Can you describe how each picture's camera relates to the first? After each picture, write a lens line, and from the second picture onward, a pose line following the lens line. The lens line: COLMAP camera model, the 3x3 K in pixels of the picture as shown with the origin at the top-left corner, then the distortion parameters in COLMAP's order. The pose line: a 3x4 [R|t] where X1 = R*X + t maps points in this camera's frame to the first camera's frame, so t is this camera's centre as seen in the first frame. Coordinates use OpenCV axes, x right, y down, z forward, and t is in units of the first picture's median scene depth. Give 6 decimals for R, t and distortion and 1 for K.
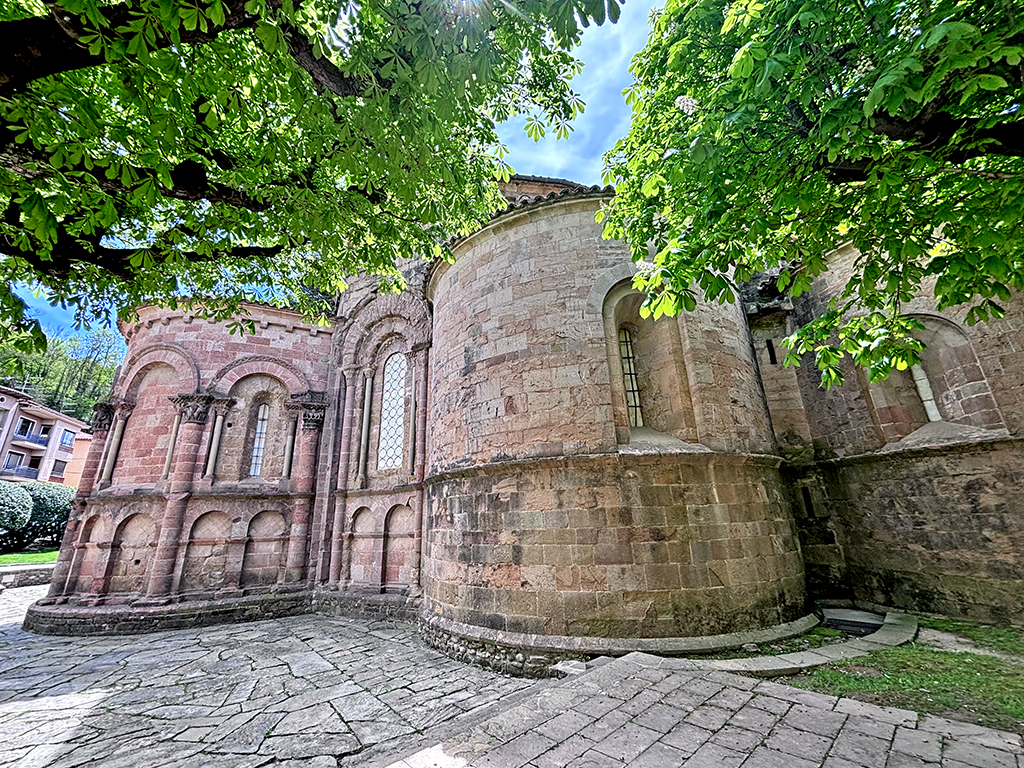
lens RADIAL K [[409.8, 0, 511.2], [0, 409.8, 378.4], [0, 0, 1]] dist [0.003847, 0.000135]
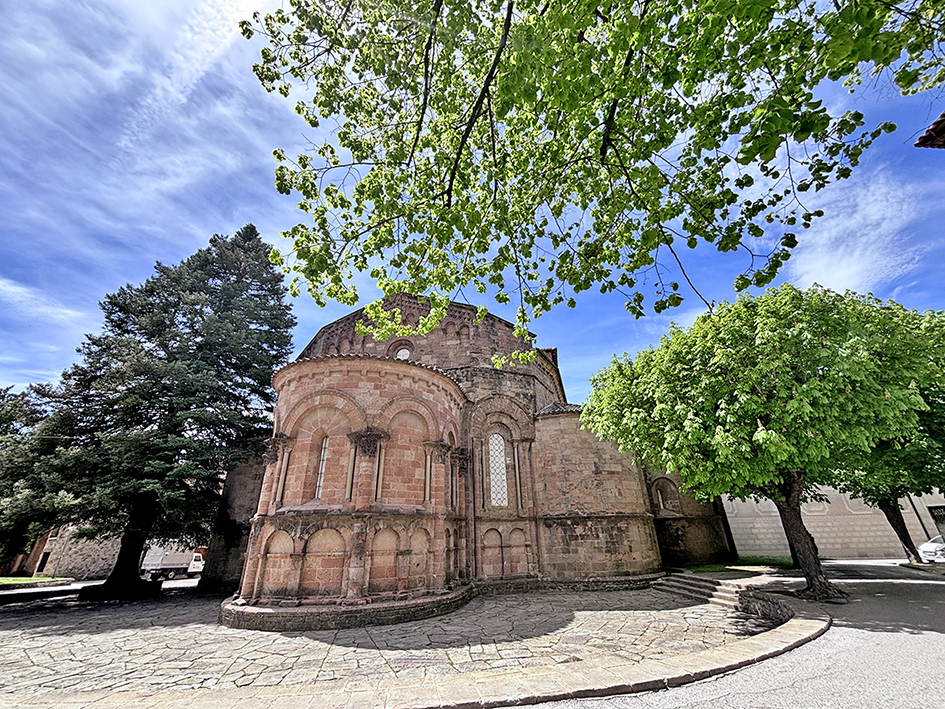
lens RADIAL K [[378.2, 0, 476.6], [0, 378.2, 357.4], [0, 0, 1]] dist [0.003847, 0.000135]
pose [[0.622595, 0.349149, 0.700336, -2.450878], [-0.252845, 0.936699, -0.242208, 0.067982], [-0.740571, -0.026279, 0.671464, 0.031710]]
